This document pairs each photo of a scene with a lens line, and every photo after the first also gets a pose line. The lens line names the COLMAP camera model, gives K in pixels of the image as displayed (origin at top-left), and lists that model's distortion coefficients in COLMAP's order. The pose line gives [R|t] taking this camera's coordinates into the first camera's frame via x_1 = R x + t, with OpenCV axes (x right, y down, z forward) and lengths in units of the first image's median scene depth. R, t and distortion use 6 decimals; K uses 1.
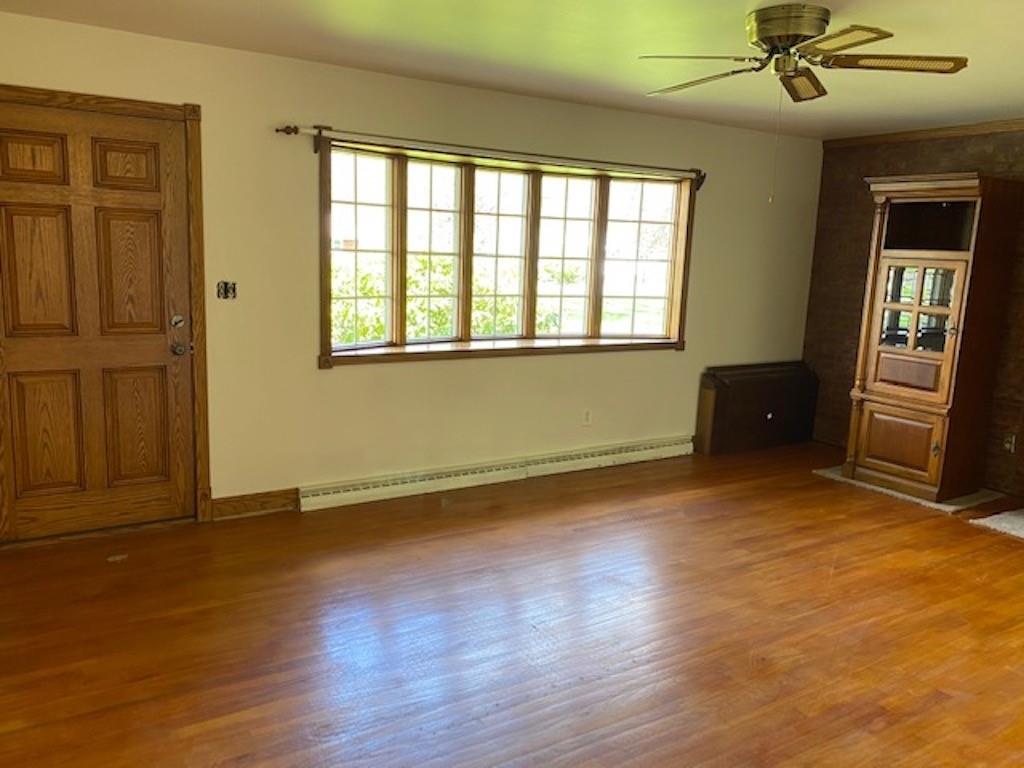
lens RADIAL K [[783.2, 0, 515.4], [0, 783.2, 379.5], [0, 0, 1]] dist [0.061919, -0.076356]
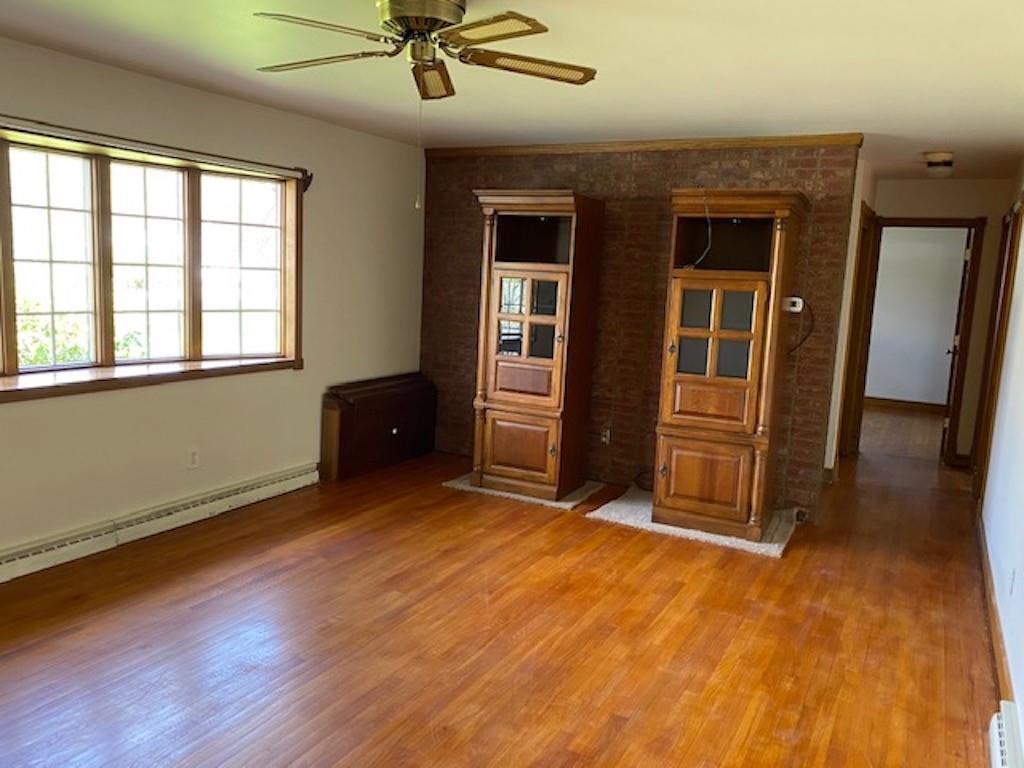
lens RADIAL K [[783.2, 0, 515.4], [0, 783.2, 379.5], [0, 0, 1]] dist [0.061919, -0.076356]
pose [[0.872943, -0.065323, 0.483429, -0.009719], [0.068208, 0.997603, 0.011635, -0.021929], [-0.483031, 0.022817, 0.875306, 0.108729]]
